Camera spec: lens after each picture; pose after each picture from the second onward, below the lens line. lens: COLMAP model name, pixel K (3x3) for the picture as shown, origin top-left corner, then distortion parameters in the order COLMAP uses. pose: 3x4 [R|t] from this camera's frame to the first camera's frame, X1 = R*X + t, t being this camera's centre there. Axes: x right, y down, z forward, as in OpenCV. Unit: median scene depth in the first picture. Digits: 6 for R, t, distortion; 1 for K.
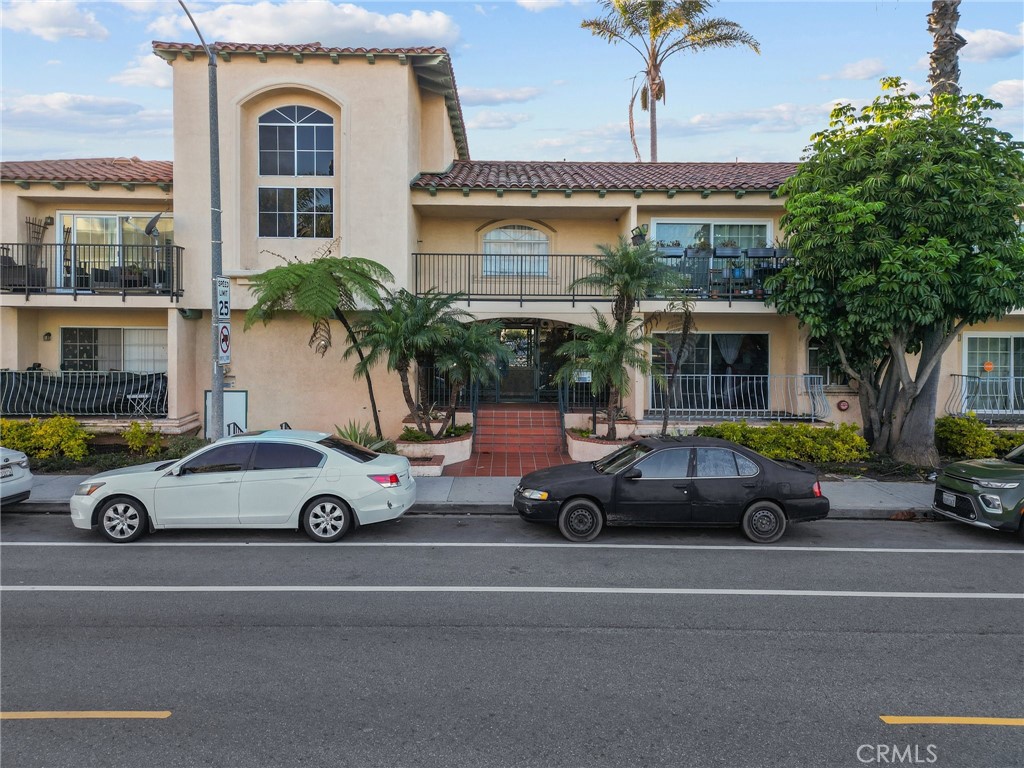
lens RADIAL K [[722.2, 0, 509.1], [0, 722.2, 365.5], [0, 0, 1]] dist [0.060804, -0.027314]
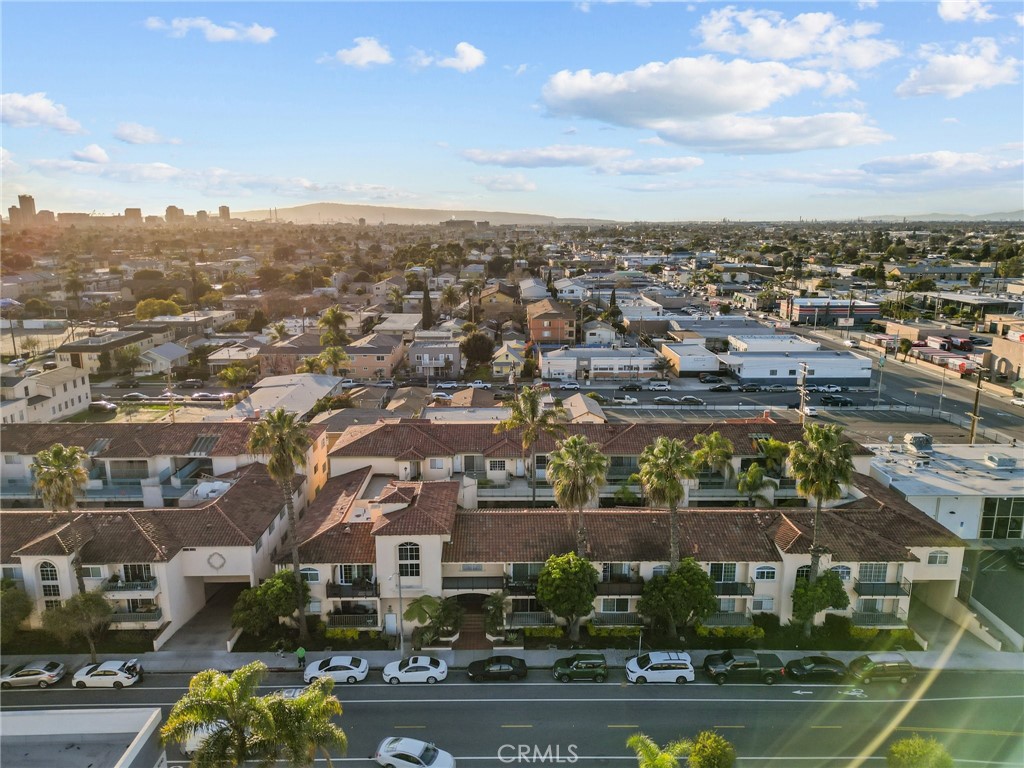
lens RADIAL K [[722.2, 0, 513.4], [0, 722.2, 398.2], [0, 0, 1]] dist [0.060804, -0.027314]
pose [[0.999921, -0.008560, 0.009212, 0.192692], [0.006393, 0.976874, 0.213722, -1.794443], [-0.010828, -0.213646, 0.976851, -2.308400]]
